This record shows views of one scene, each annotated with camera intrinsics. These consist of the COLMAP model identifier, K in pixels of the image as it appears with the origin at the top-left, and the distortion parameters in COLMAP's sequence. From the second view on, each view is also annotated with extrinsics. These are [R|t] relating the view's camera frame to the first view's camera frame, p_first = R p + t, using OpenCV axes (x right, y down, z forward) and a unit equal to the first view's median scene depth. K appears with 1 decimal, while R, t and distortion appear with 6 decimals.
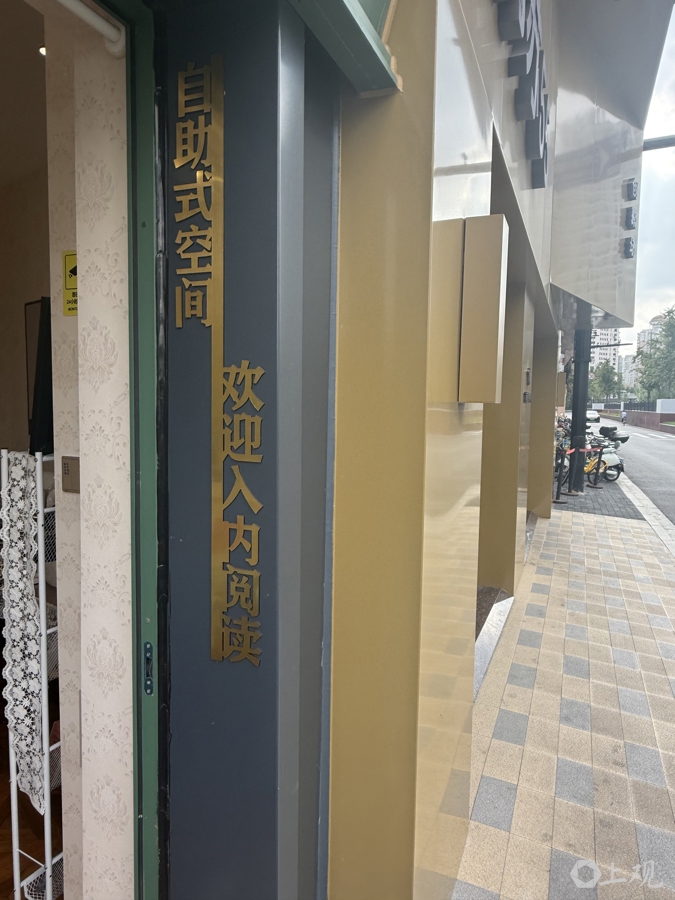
lens RADIAL K [[559.5, 0, 337.5], [0, 559.5, 450.0], [0, 0, 1]] dist [-0.003566, -0.001456]
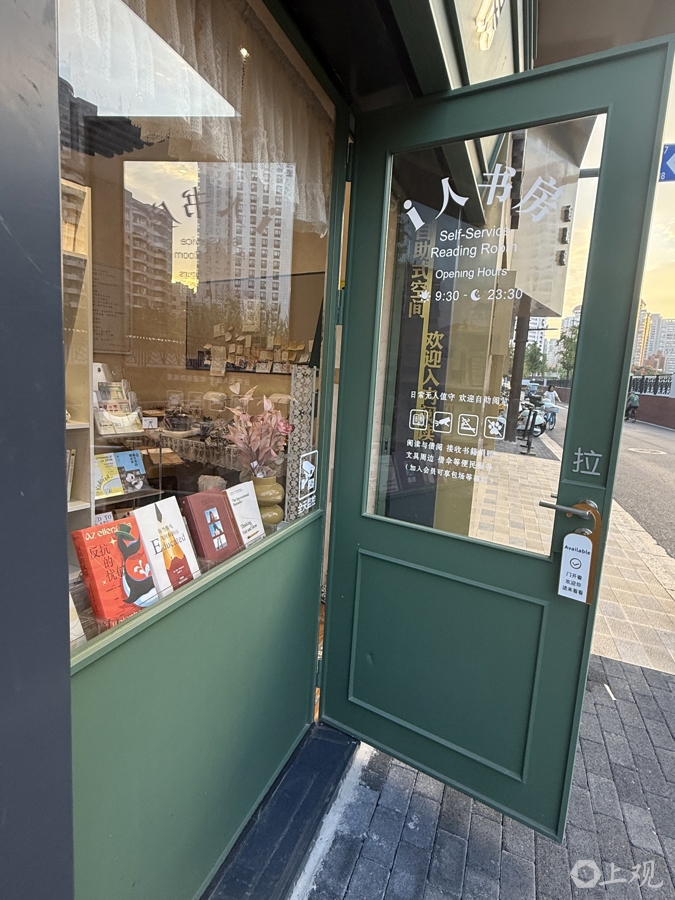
lens RADIAL K [[512.0, 0, 337.5], [0, 512.0, 450.0], [0, 0, 1]] dist [-0.002128, -0.000211]
pose [[0.994942, 0.034500, 0.094339, -0.429015], [-0.041124, 0.996755, 0.069191, 0.134741], [-0.091646, -0.072721, 0.993133, -0.754703]]
